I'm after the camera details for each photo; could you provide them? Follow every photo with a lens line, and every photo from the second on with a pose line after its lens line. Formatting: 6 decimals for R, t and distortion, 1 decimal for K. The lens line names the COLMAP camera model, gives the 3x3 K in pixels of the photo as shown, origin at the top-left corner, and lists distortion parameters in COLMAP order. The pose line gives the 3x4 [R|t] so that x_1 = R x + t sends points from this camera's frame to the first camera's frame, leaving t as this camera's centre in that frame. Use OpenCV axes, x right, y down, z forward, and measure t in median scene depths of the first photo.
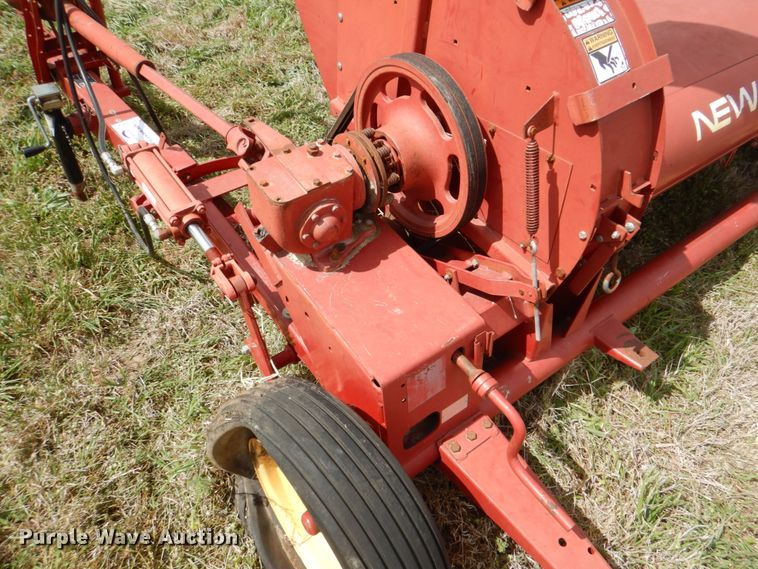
lens RADIAL K [[550.4, 0, 374.8], [0, 550.4, 286.1], [0, 0, 1]] dist [0.000857, -0.002415]
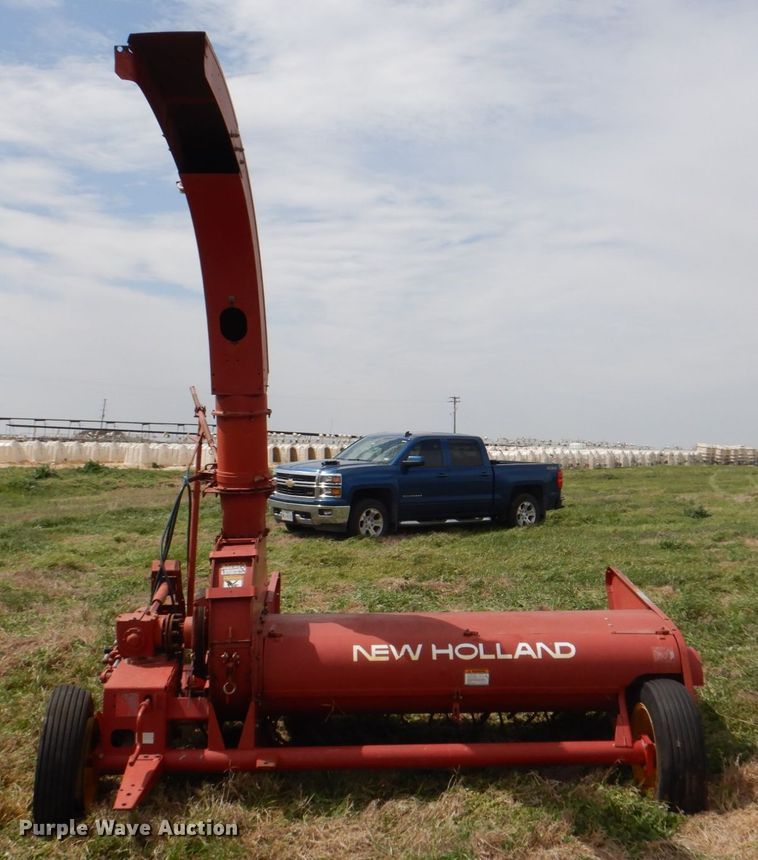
lens RADIAL K [[998.4, 0, 378.8], [0, 998.4, 402.1], [0, 0, 1]] dist [0.011468, 0.017840]
pose [[0.834542, -0.014496, -0.550753, 2.935965], [-0.391199, 0.688312, -0.610892, 1.300791], [0.387946, 0.725270, 0.568755, -1.640779]]
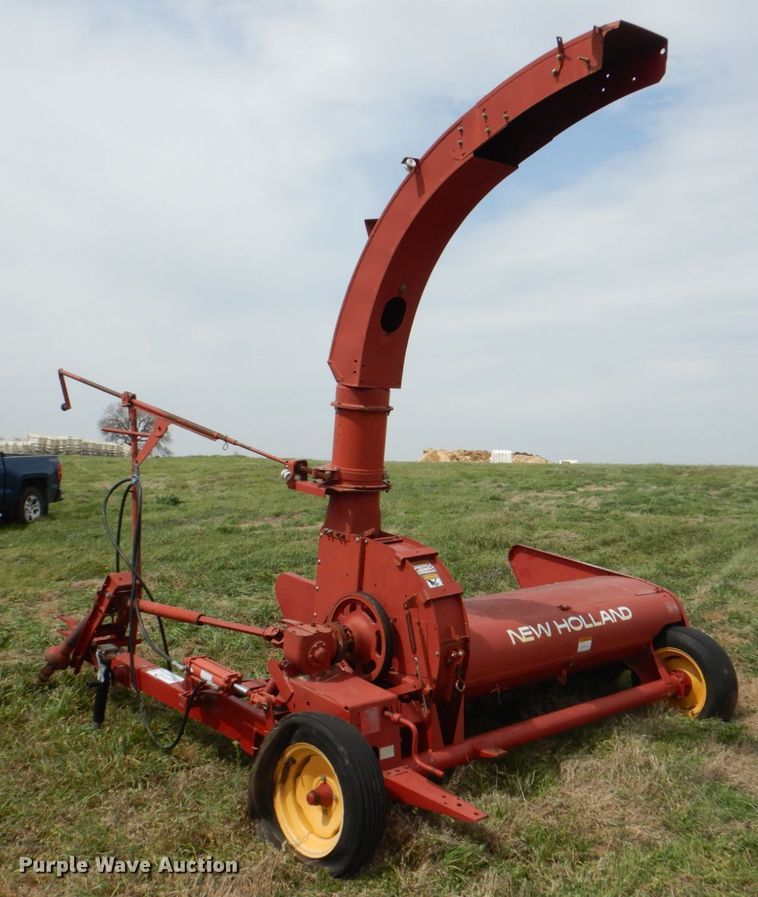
lens RADIAL K [[969.0, 0, 379.0], [0, 969.0, 448.5], [0, 0, 1]] dist [-0.002510, -0.038041]
pose [[0.995240, 0.012520, 0.096643, -0.217744], [0.057818, 0.722441, -0.689011, 1.794810], [-0.078445, 0.691319, 0.718279, -2.126410]]
